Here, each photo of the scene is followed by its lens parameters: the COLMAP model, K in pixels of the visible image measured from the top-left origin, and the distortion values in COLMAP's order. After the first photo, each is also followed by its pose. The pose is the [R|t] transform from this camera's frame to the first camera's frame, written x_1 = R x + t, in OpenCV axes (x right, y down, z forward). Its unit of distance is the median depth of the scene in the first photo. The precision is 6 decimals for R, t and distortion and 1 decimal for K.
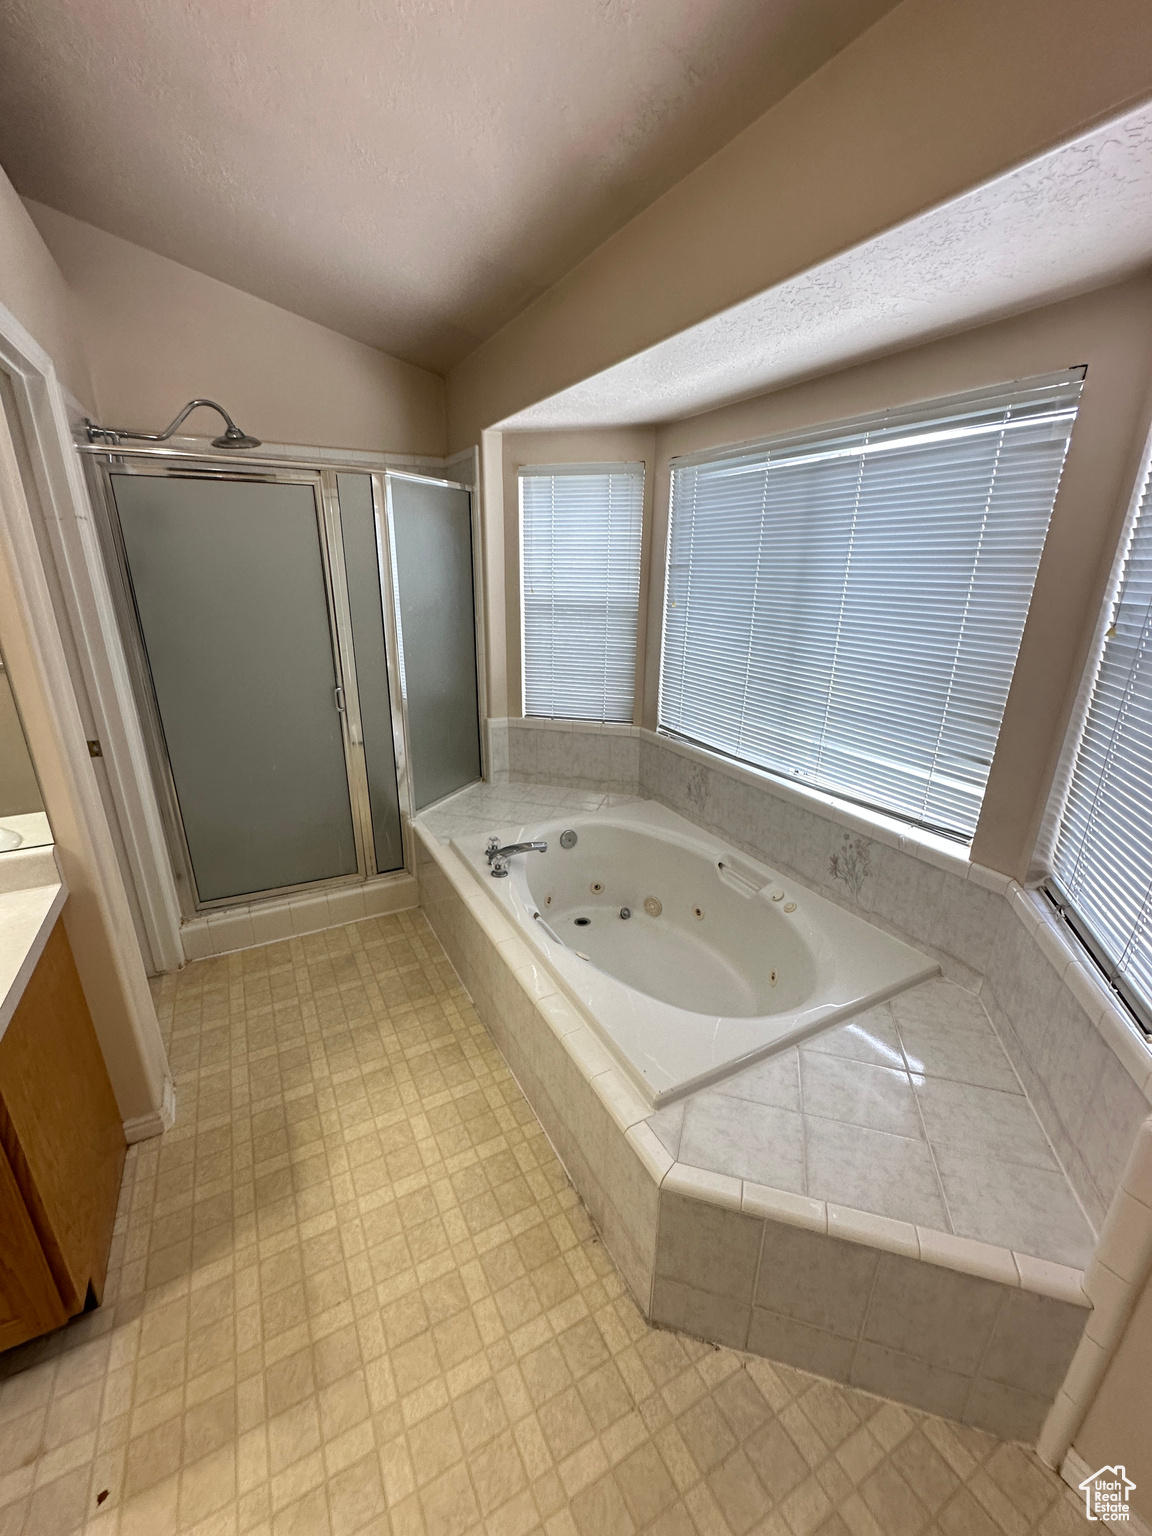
lens RADIAL K [[619.3, 0, 575.4], [0, 619.3, 767.7], [0, 0, 1]] dist [0.008909, -0.001040]
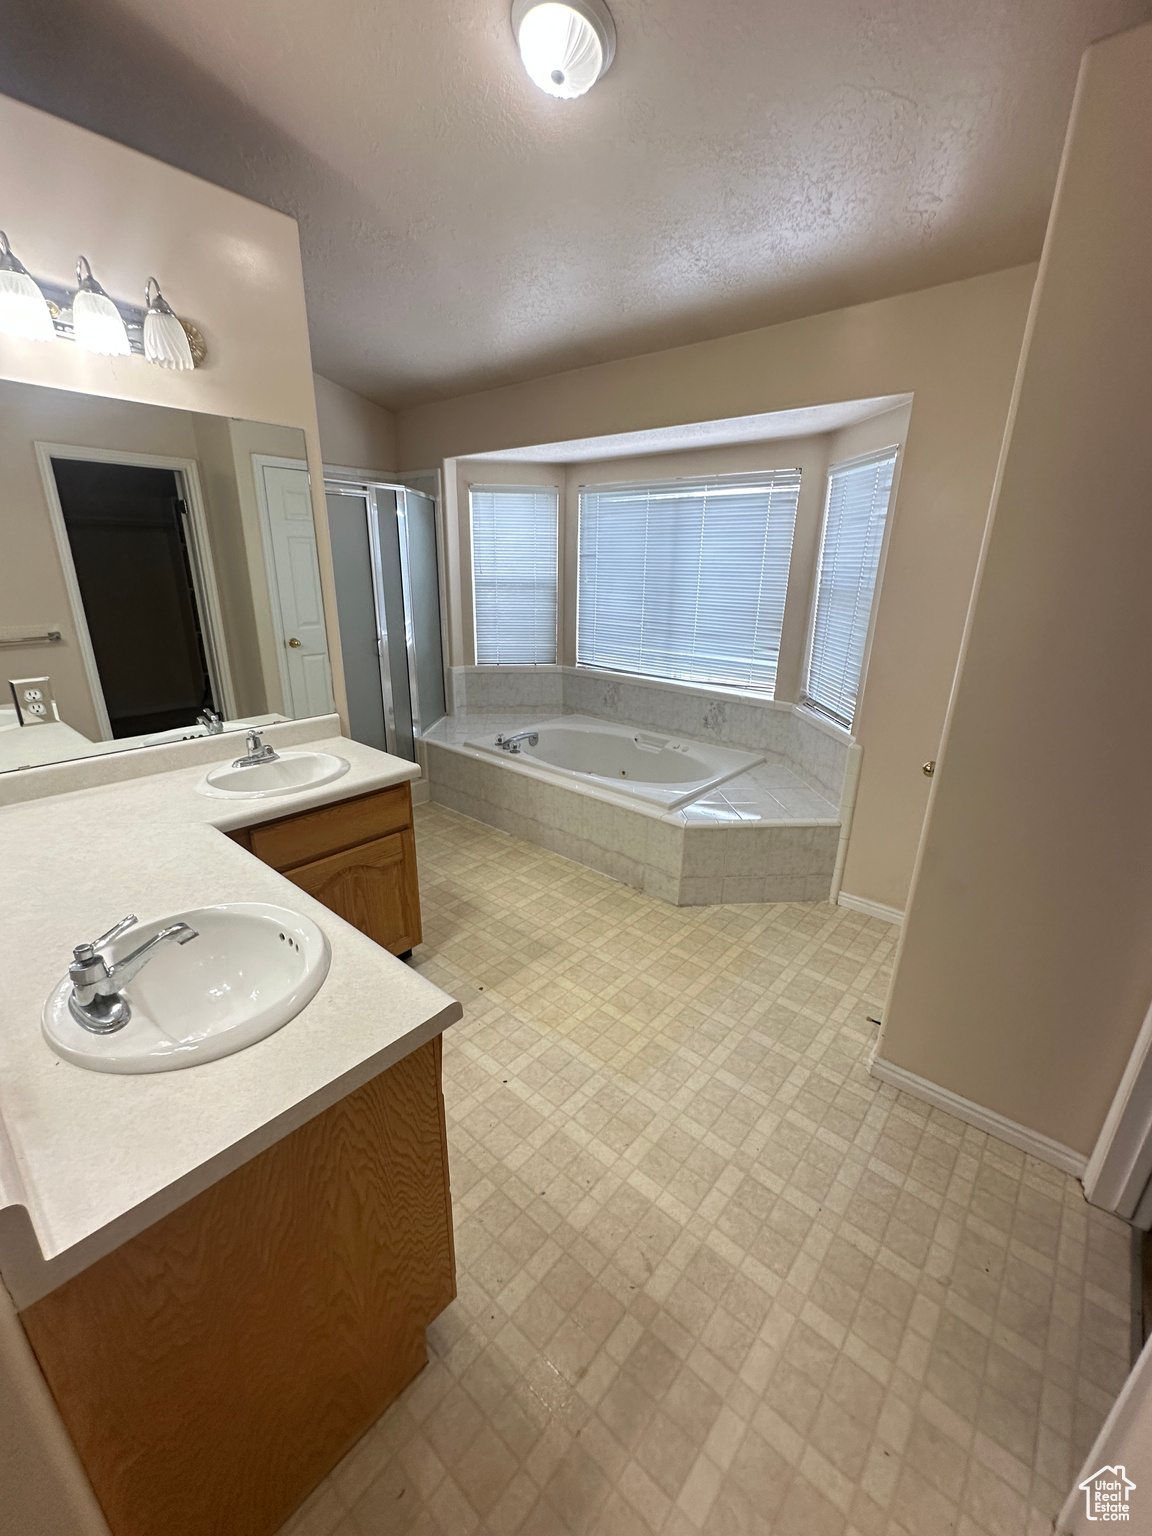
lens RADIAL K [[619.3, 0, 573.4], [0, 619.3, 770.0], [0, 0, 1]] dist [0.008909, -0.001040]
pose [[0.935278, -0.106737, 0.337435, -0.478371], [0.103995, 0.994231, 0.026249, 0.176711], [-0.338290, 0.010541, 0.940983, -0.478114]]
